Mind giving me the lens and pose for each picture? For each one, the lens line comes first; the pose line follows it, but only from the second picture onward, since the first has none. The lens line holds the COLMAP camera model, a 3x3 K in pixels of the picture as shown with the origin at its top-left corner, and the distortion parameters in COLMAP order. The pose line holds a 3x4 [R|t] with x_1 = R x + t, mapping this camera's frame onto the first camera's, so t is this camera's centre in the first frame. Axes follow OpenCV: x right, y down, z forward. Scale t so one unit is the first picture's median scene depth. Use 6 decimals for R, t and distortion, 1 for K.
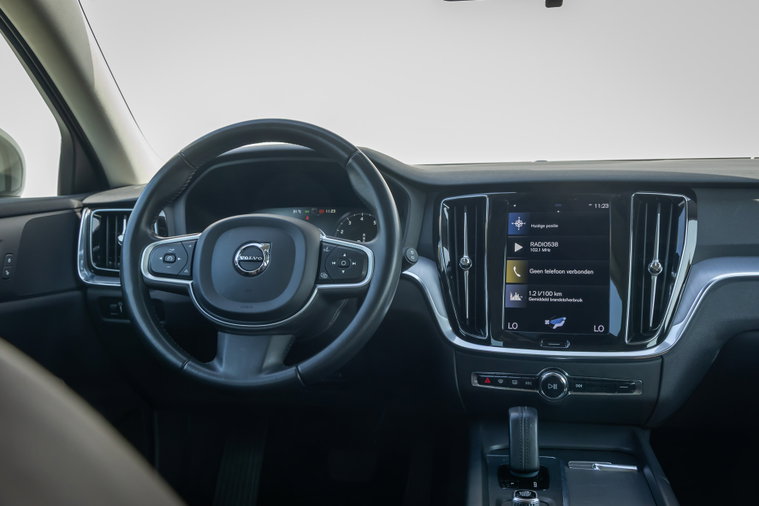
lens RADIAL K [[788.0, 0, 379.5], [0, 788.0, 253.0], [0, 0, 1]] dist [0.020107, 0.005263]
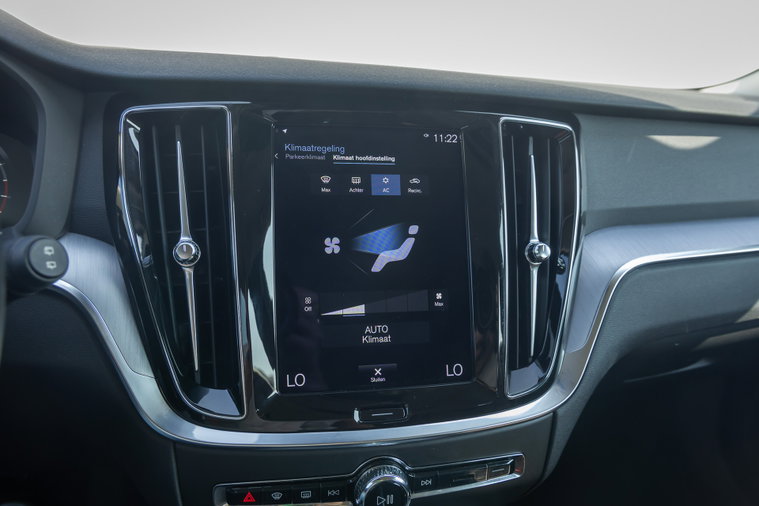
lens RADIAL K [[565.5, 0, 390.6], [0, 565.5, 240.1], [0, 0, 1]] dist [-0.004739, -0.002482]
pose [[0.864449, -0.067978, 0.498103, 0.047272], [-0.024417, 0.983969, 0.176661, -0.056967], [-0.502127, -0.164876, 0.848931, 0.655572]]
